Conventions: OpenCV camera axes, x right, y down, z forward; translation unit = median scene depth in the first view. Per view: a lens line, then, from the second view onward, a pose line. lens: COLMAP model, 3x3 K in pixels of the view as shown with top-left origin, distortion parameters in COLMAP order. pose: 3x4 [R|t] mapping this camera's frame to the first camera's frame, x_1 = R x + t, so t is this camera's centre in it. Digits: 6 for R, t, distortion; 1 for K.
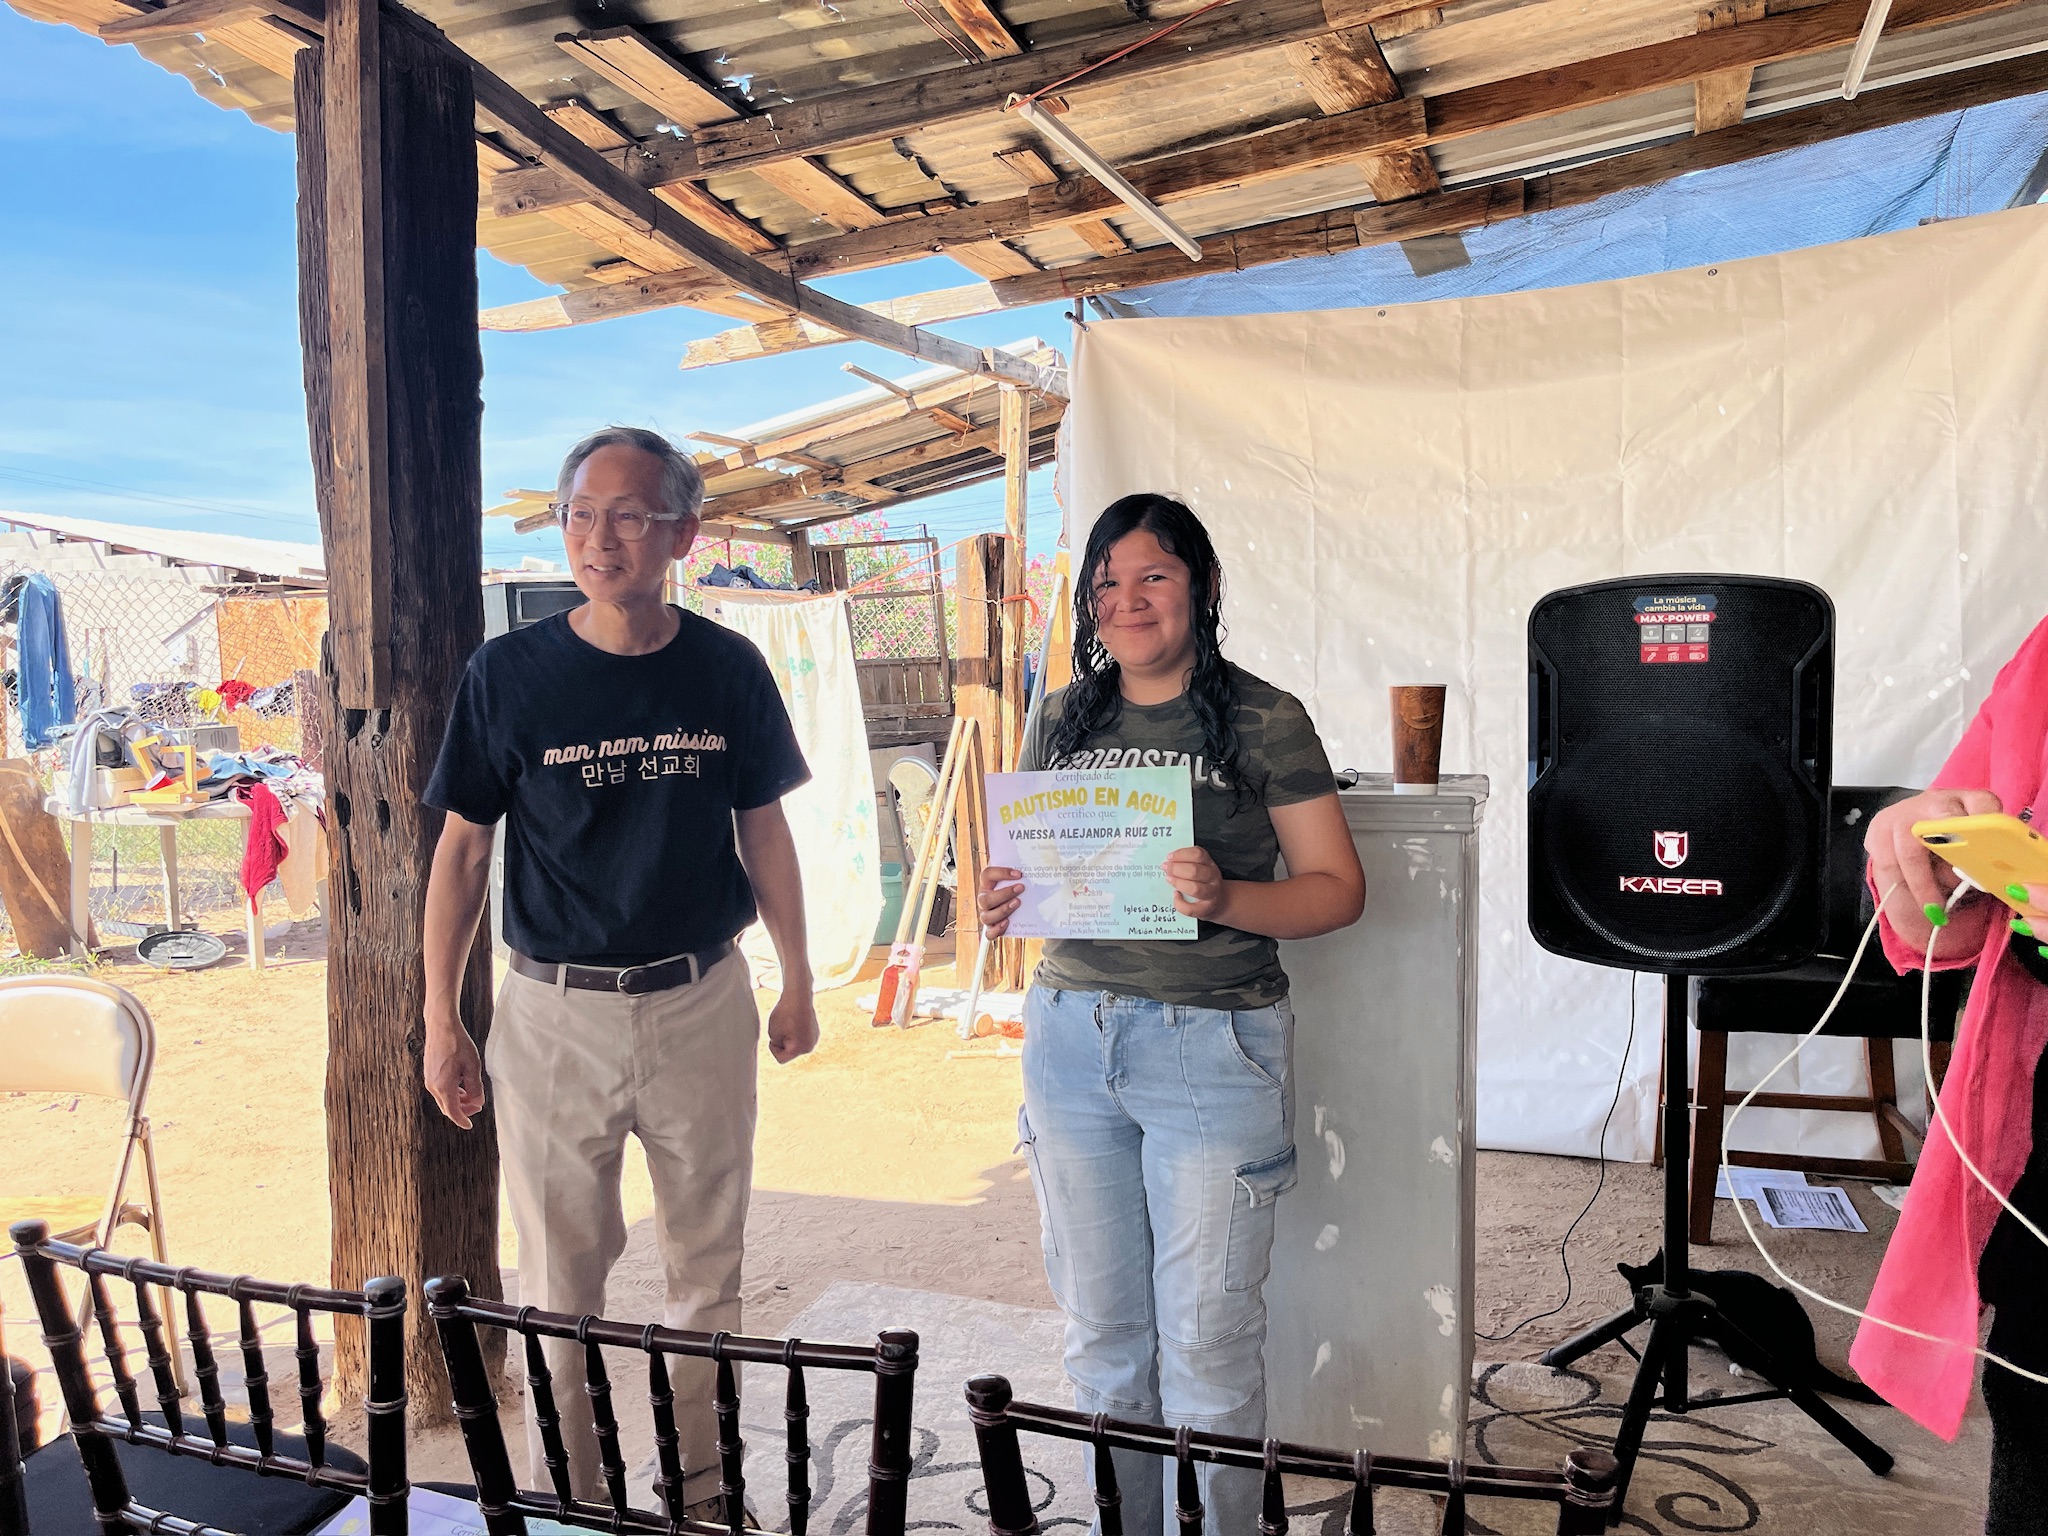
lens RADIAL K [[1572.5, 0, 1021.0], [0, 1572.5, 775.3], [0, 0, 1]] dist [0.022685, -0.005080]
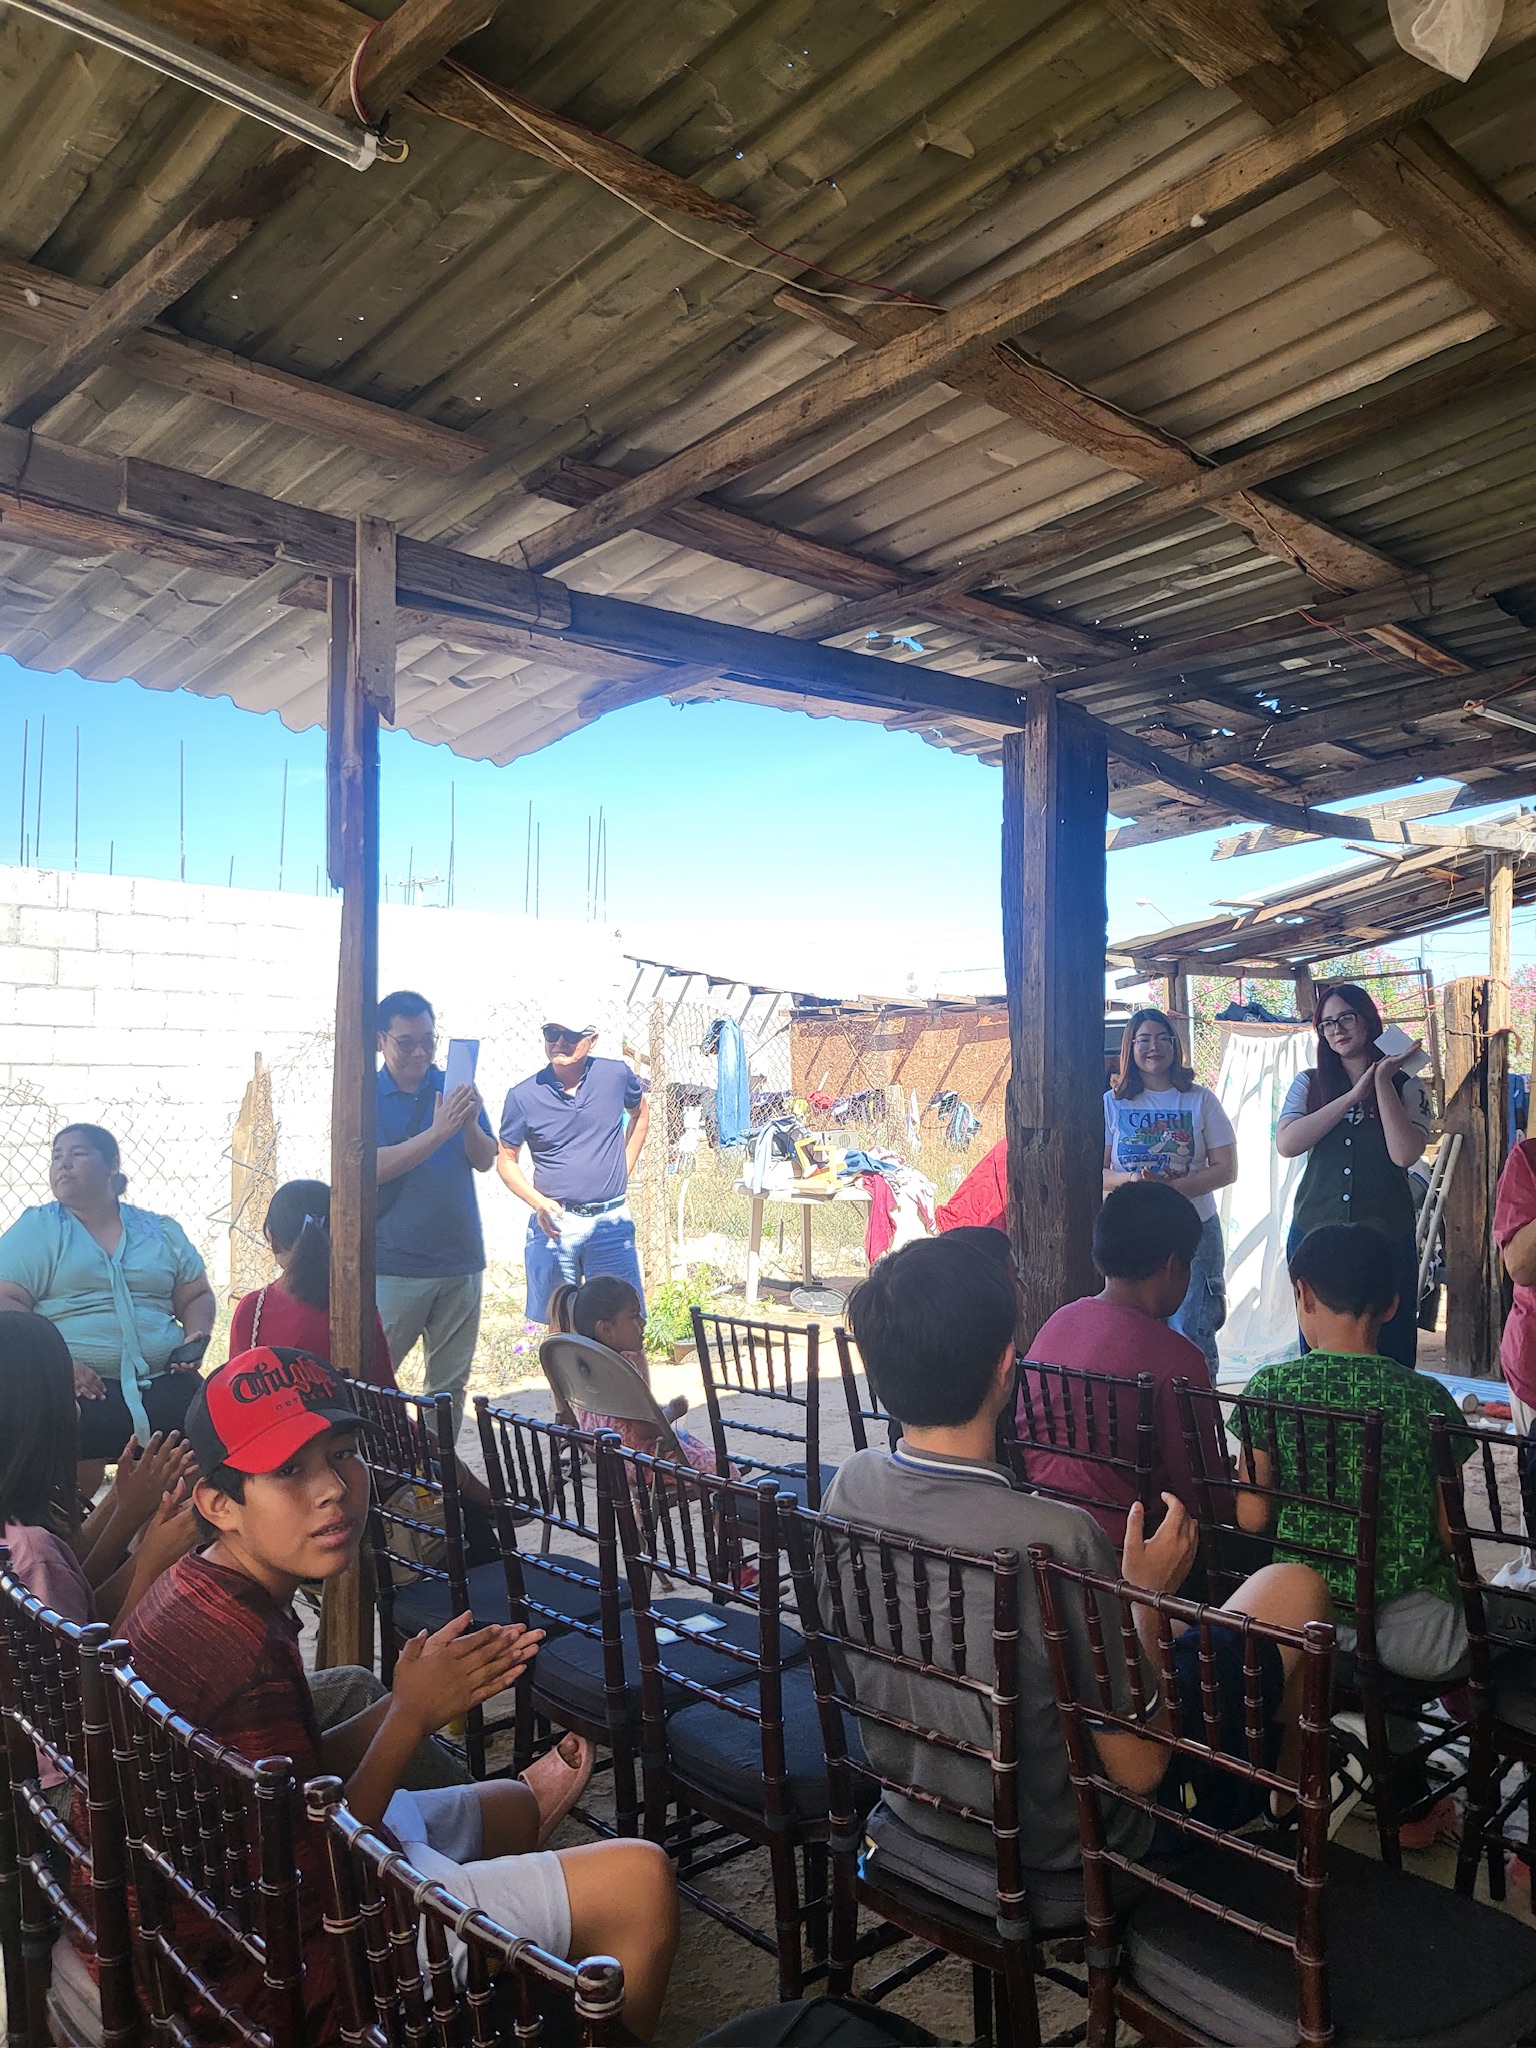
lens RADIAL K [[1597.8, 0, 804.5], [0, 1597.8, 1030.1], [0, 0, 1]] dist [-0.035486, 0.094535]
pose [[0.905839, -0.009595, -0.423514, 0.043458], [-0.030940, 0.995575, -0.088732, 0.007026], [0.422492, 0.093480, 0.901533, -0.393854]]
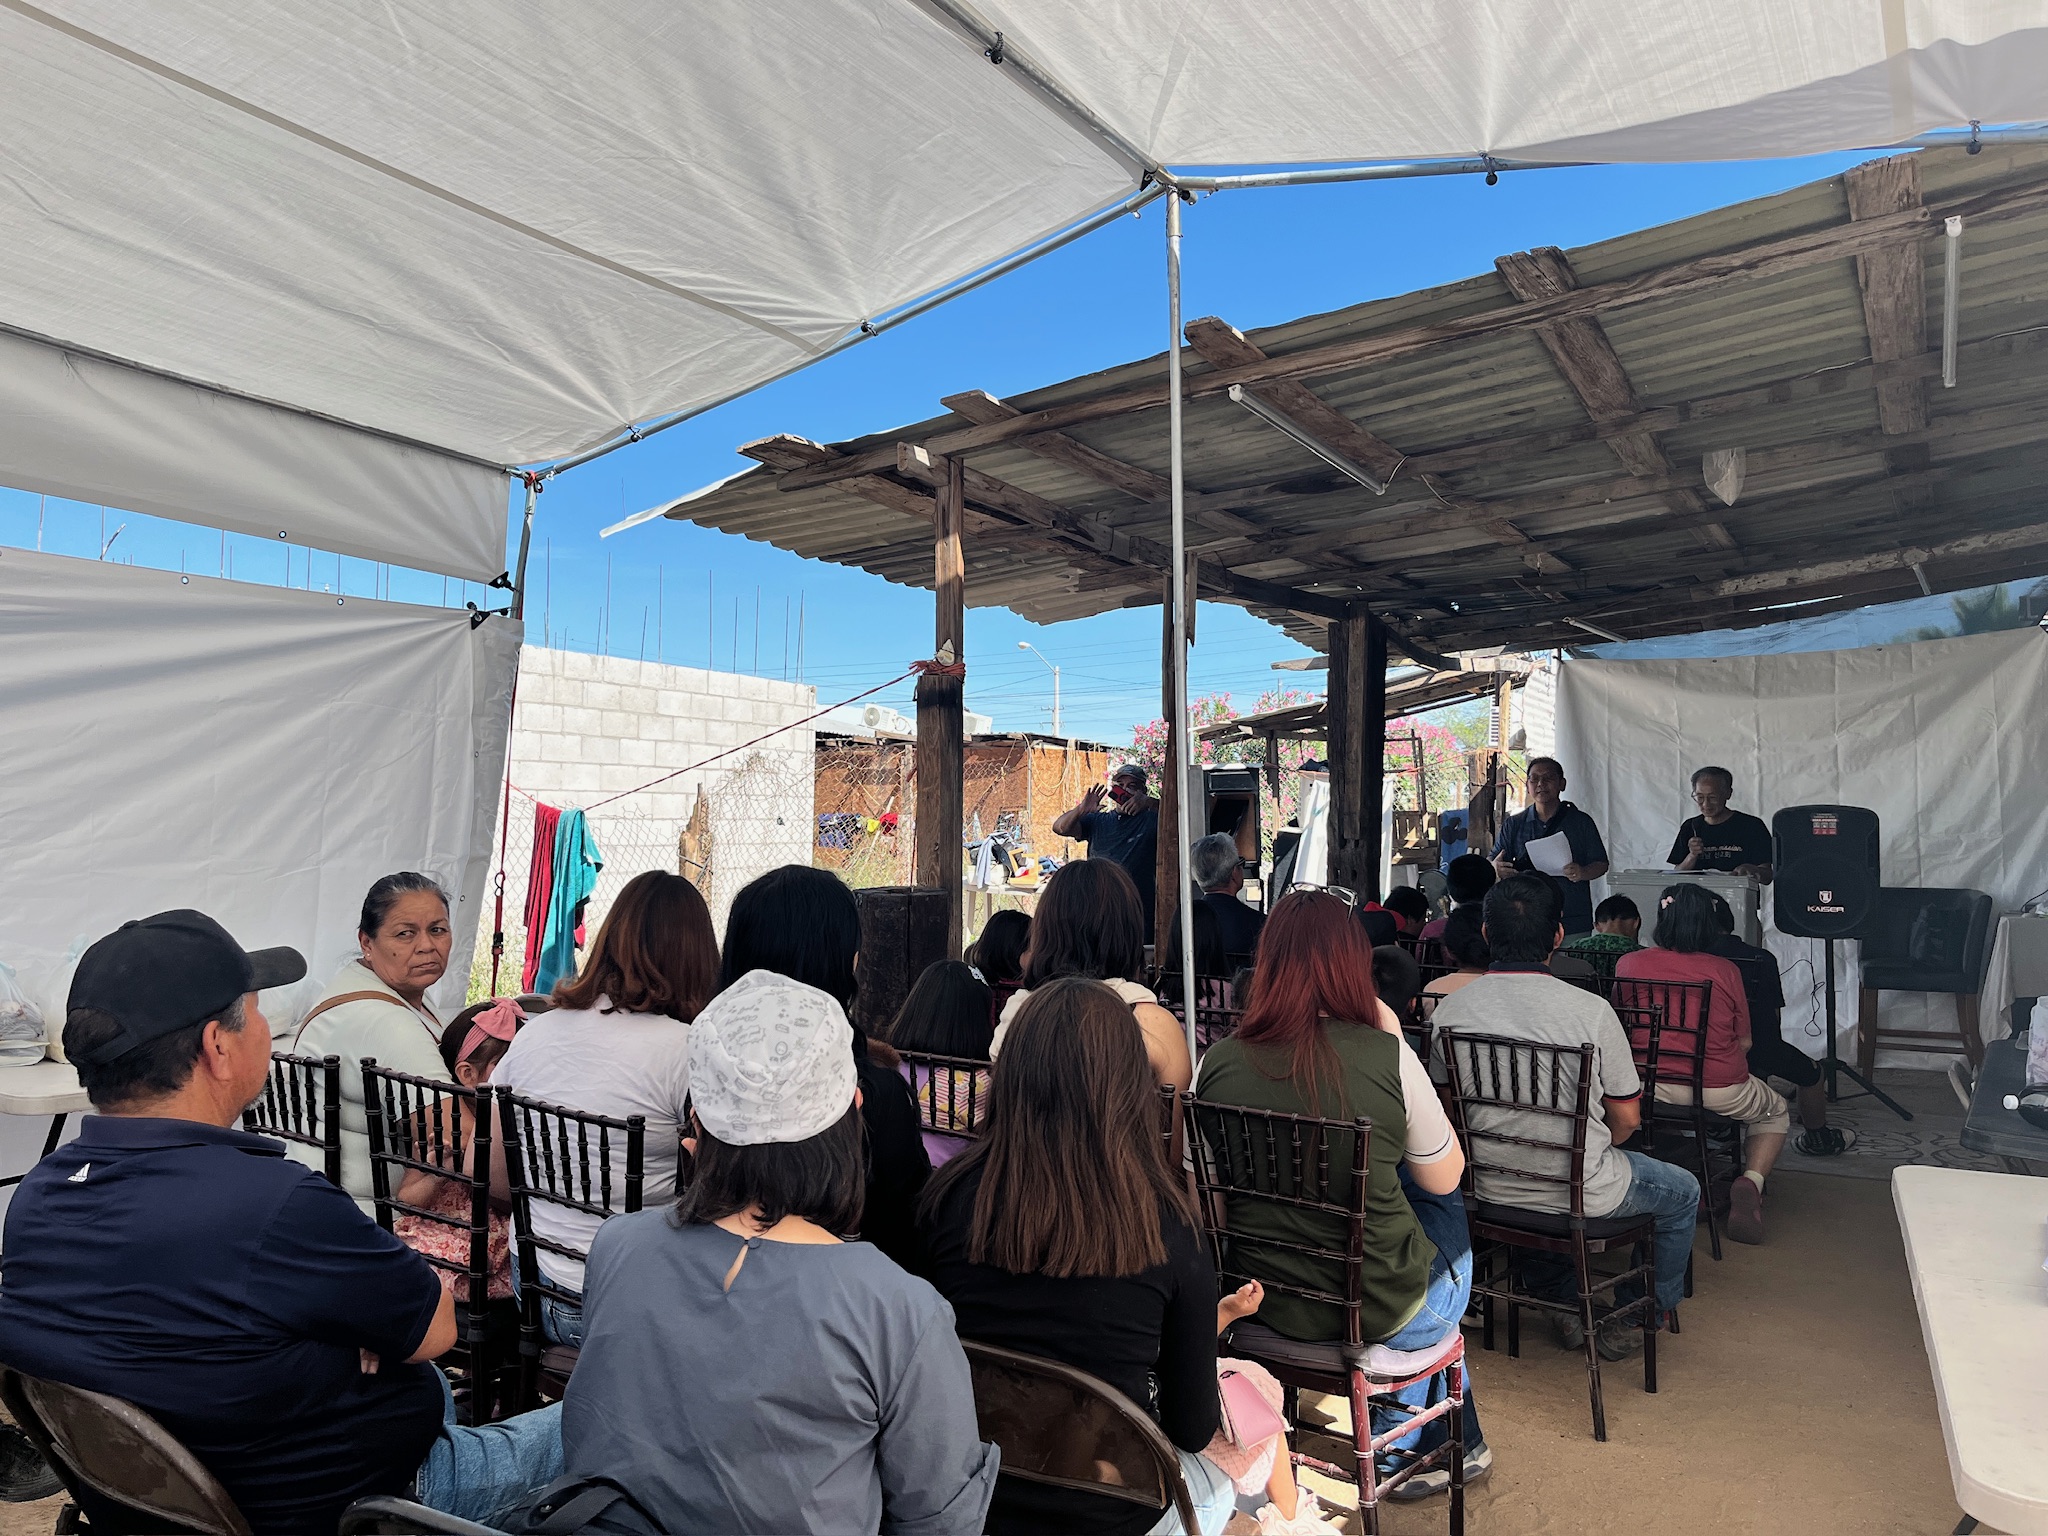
lens RADIAL K [[1549.2, 0, 1017.3], [0, 1549.2, 755.6], [0, 0, 1]] dist [0.012648, -0.000976]
pose [[0.980384, 0.009898, -0.196849, -0.307101], [-0.029010, 0.995107, -0.094448, 0.062797], [0.194951, 0.098306, 0.975874, -1.334325]]
